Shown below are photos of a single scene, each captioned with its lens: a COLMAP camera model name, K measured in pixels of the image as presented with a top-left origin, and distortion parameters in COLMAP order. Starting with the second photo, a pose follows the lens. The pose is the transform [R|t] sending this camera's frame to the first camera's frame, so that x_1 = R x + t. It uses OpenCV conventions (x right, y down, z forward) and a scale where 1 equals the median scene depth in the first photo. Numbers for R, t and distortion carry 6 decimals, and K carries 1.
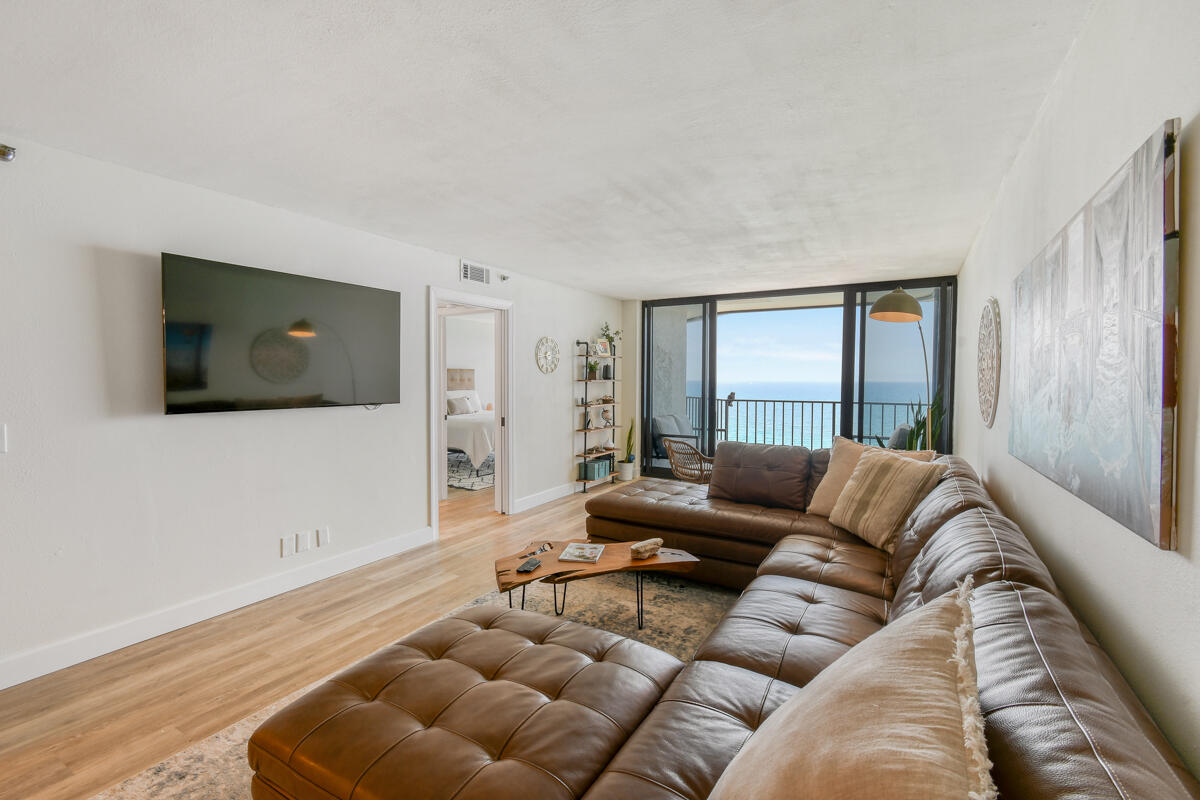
lens RADIAL K [[524.8, 0, 601.2], [0, 524.8, 385.5], [0, 0, 1]] dist [-0.002070, -0.000541]
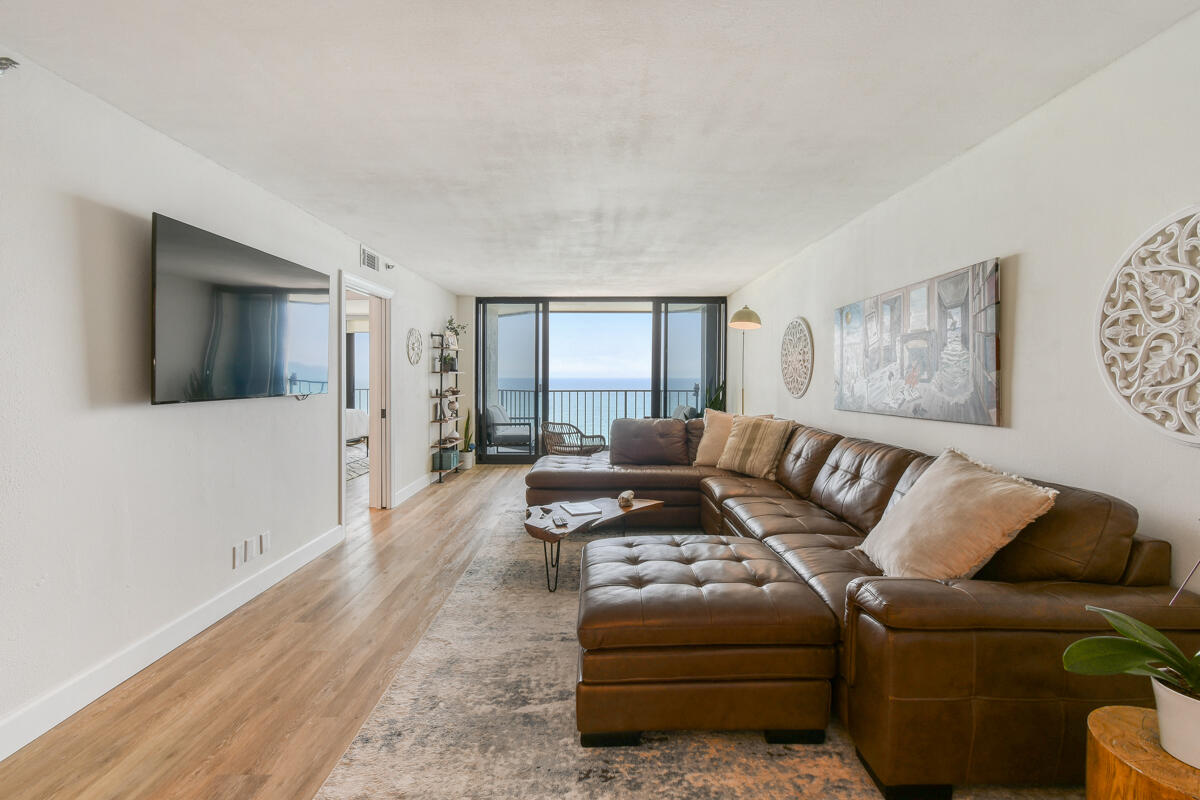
lens RADIAL K [[526.7, 0, 598.0], [0, 526.7, 376.1], [0, 0, 1]] dist [-0.003119, -0.000292]
pose [[0.867433, -0.004750, 0.497532, -0.291515], [0.010518, 0.999906, -0.008790, 0.011271], [-0.497443, 0.012858, 0.867401, -0.039163]]
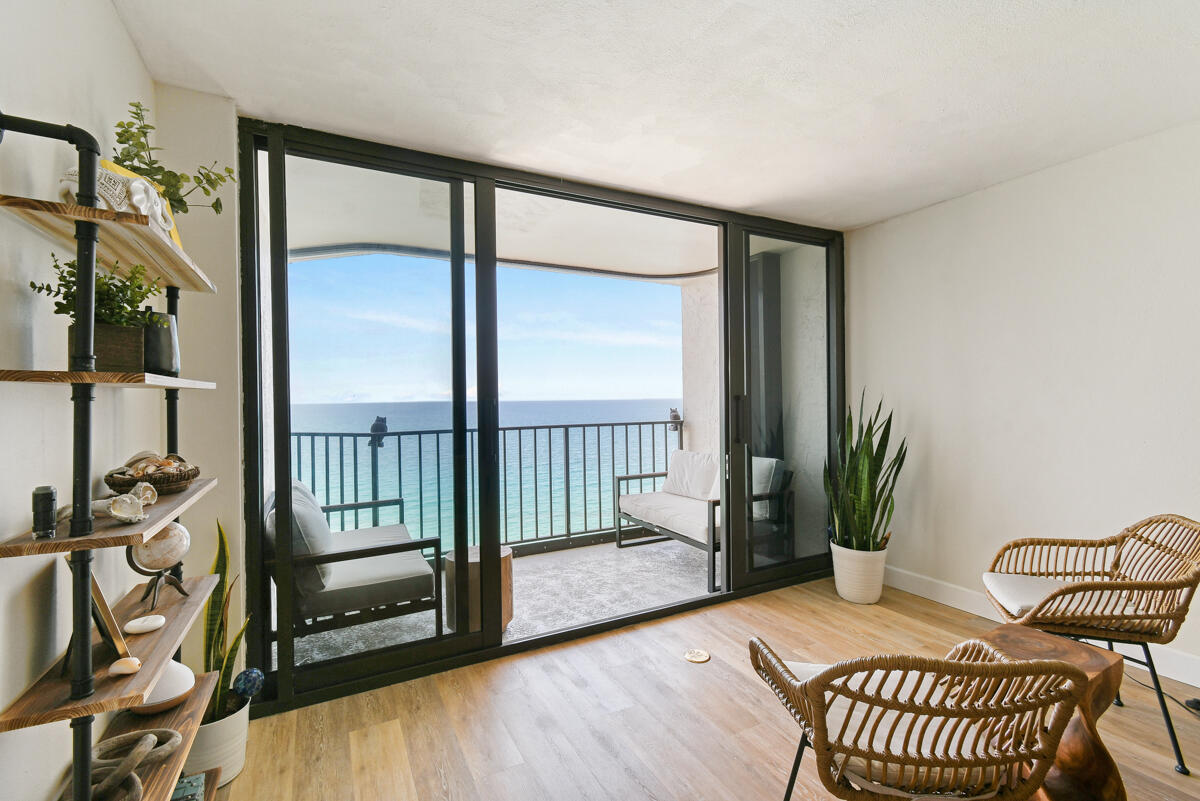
lens RADIAL K [[530.9, 0, 600.0], [0, 530.9, 400.5], [0, 0, 1]] dist [-0.000625, -0.000106]
pose [[0.531547, -0.017568, 0.846847, -0.084642], [0.027726, 0.999610, 0.003333, 0.001494], [-0.846575, 0.021708, 0.531826, 0.842071]]
